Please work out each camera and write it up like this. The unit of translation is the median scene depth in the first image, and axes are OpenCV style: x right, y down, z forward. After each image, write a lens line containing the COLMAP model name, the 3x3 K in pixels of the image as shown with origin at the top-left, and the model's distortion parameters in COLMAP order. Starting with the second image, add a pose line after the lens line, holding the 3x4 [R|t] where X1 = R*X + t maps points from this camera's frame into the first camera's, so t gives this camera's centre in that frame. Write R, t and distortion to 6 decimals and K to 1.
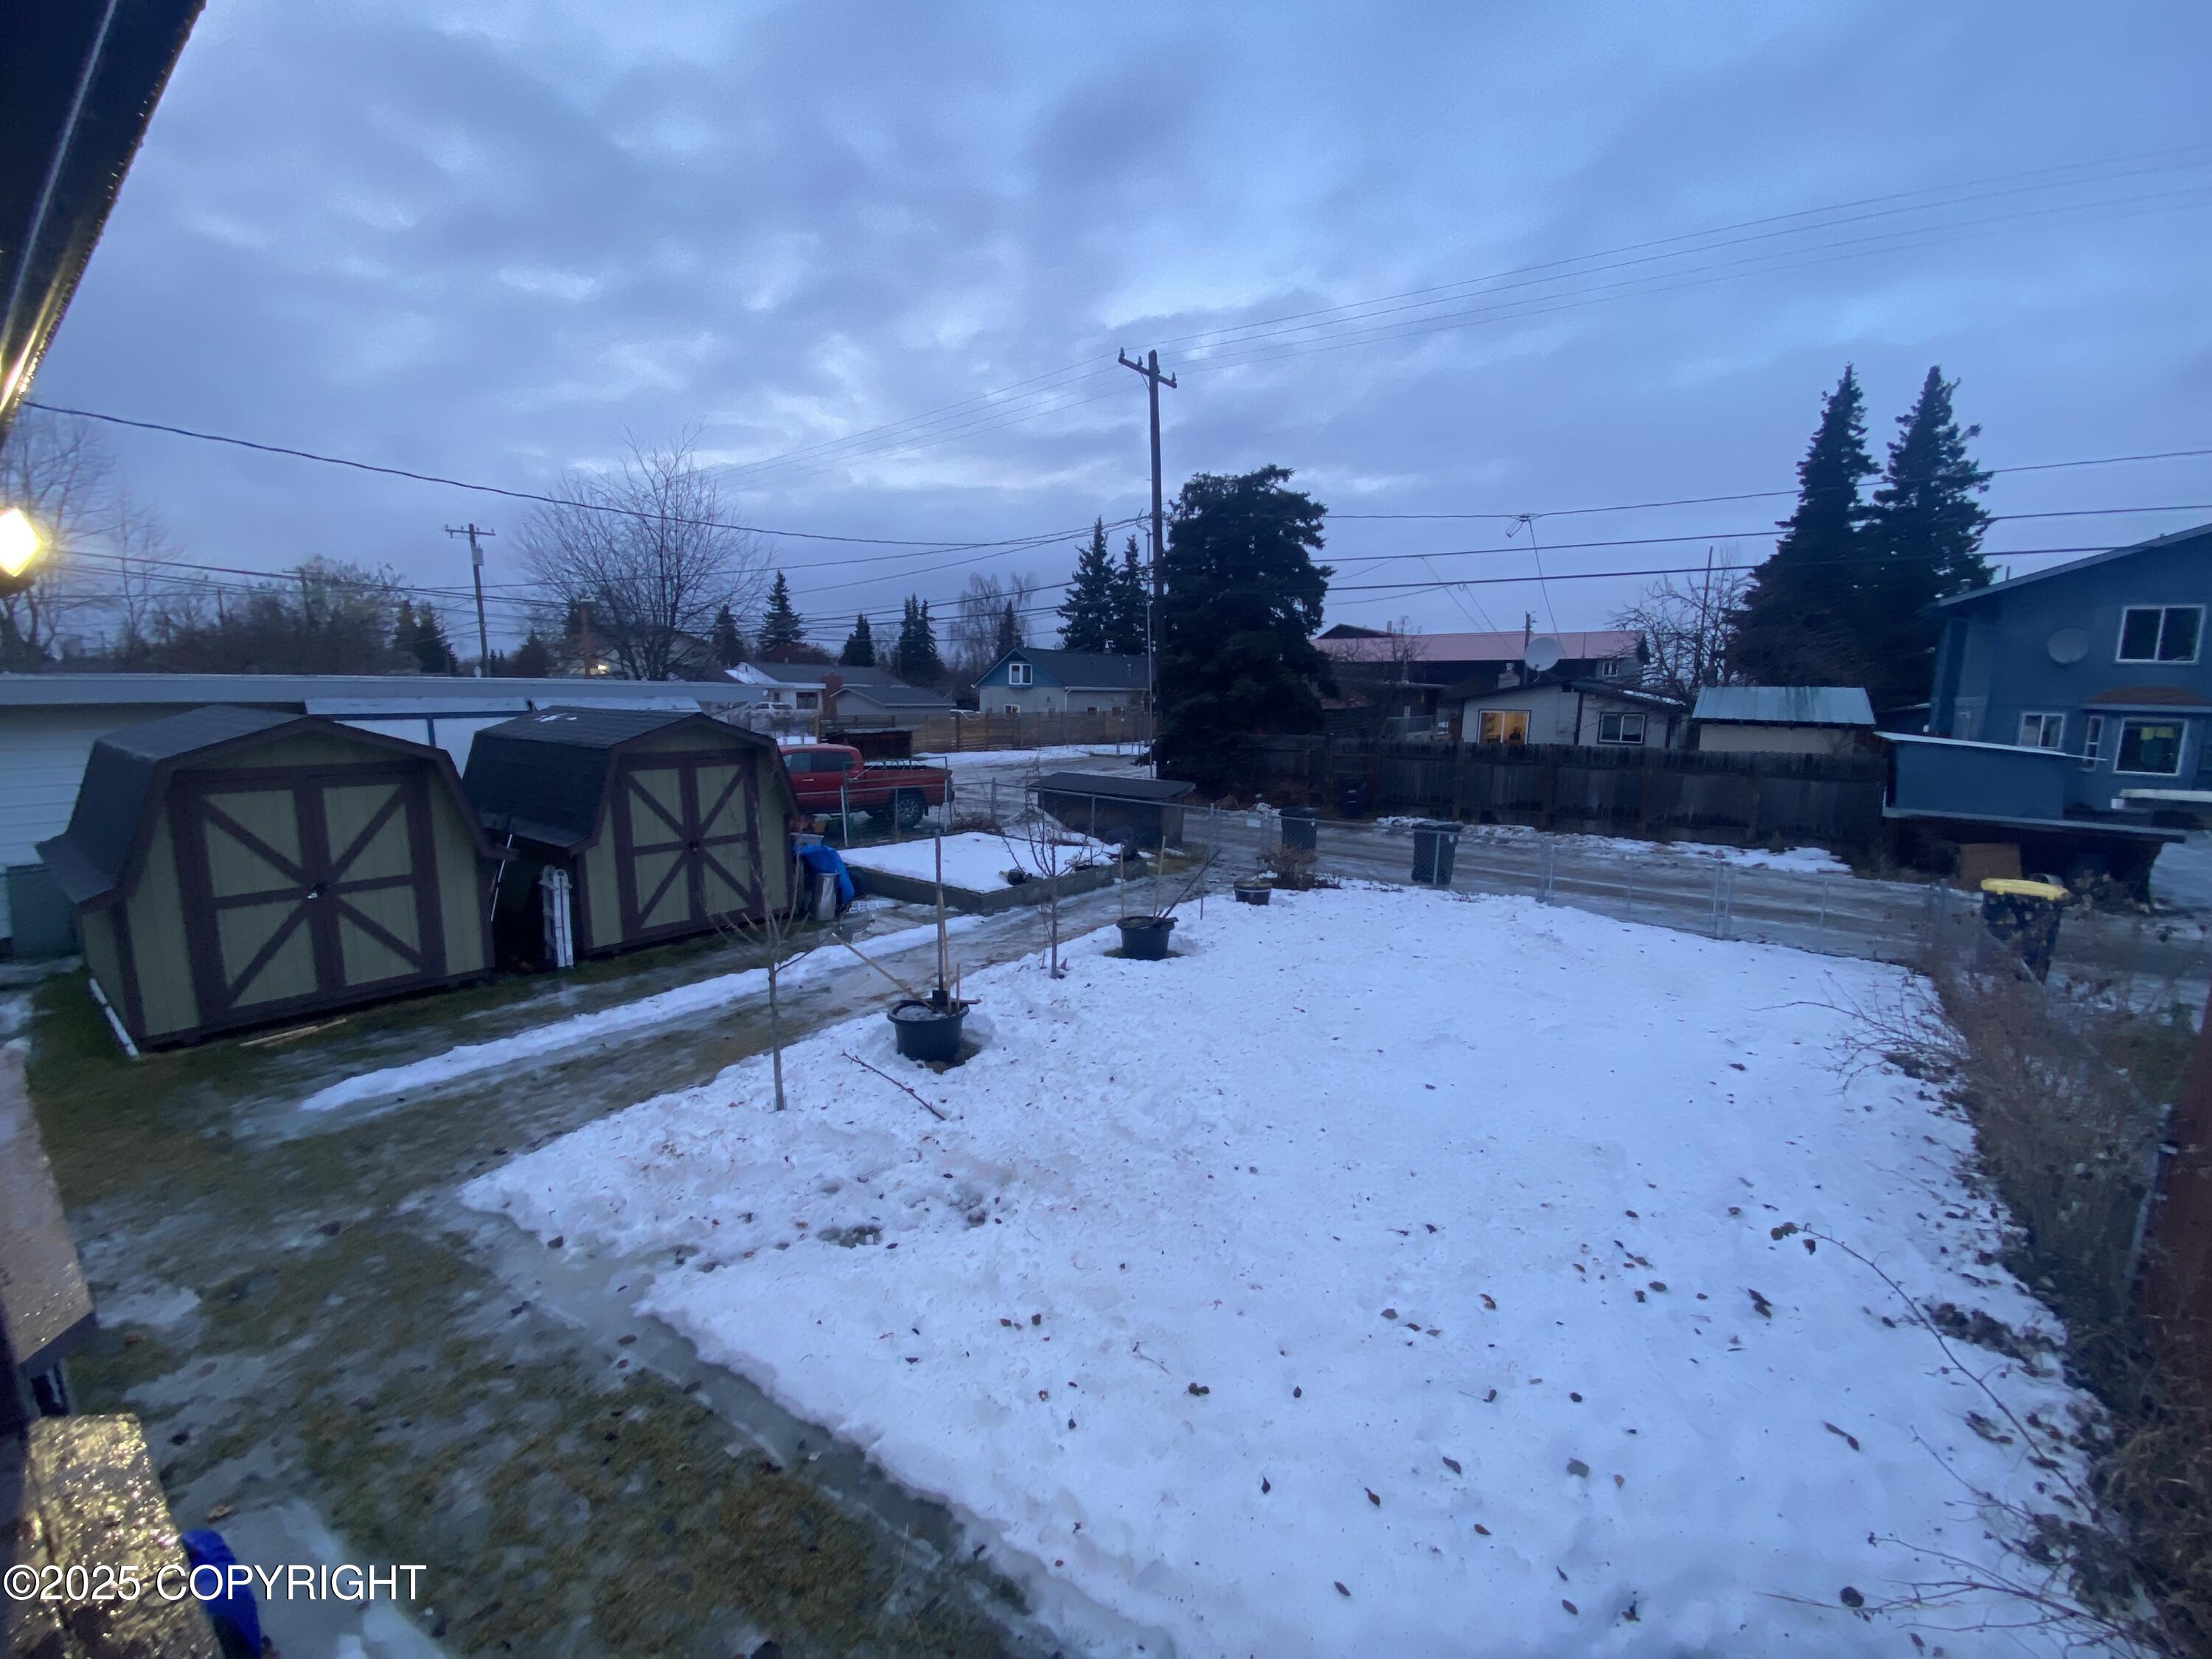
lens RADIAL K [[892.1, 0, 1104.9], [0, 892.1, 826.4], [0, 0, 1]] dist [0.036833, -0.027443]
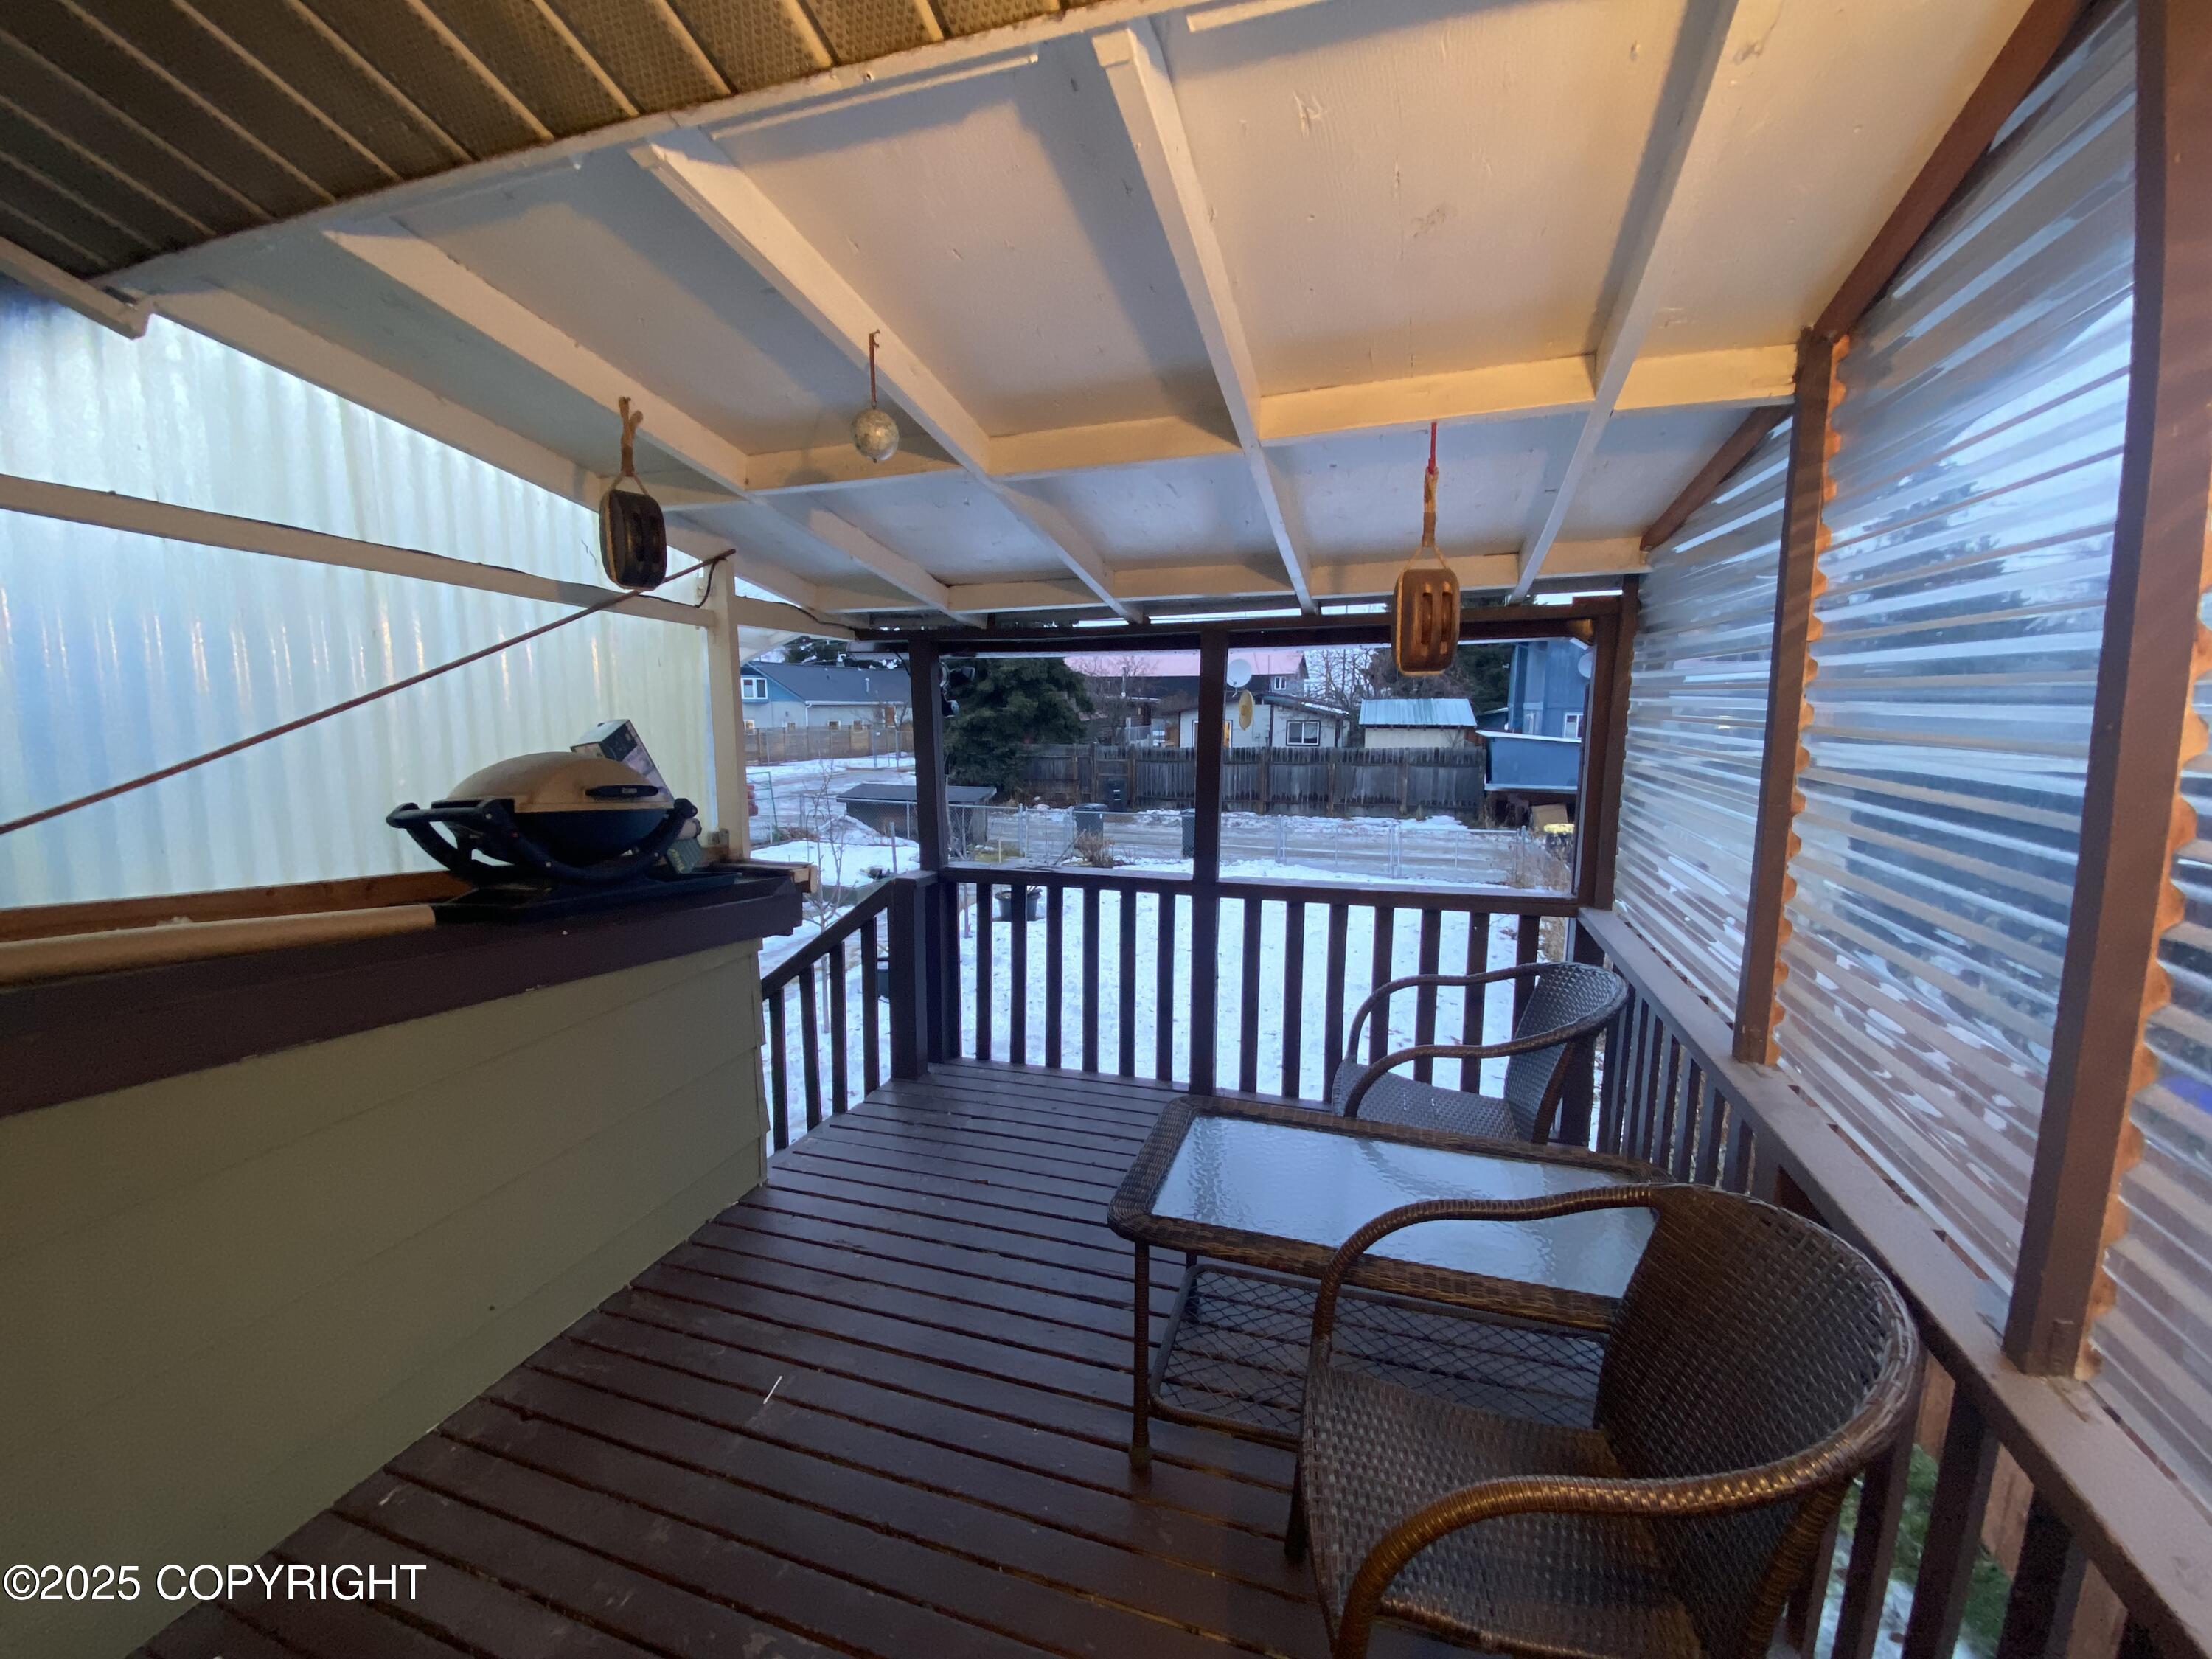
lens RADIAL K [[890.2, 0, 1106.0], [0, 890.2, 829.5], [0, 0, 1]] dist [0.114771, 0.000003]
pose [[0.946222, -0.055358, 0.318745, -0.114606], [0.058358, 0.998296, 0.000139, 0.011111], [-0.318210, 0.018470, 0.947840, -0.114847]]
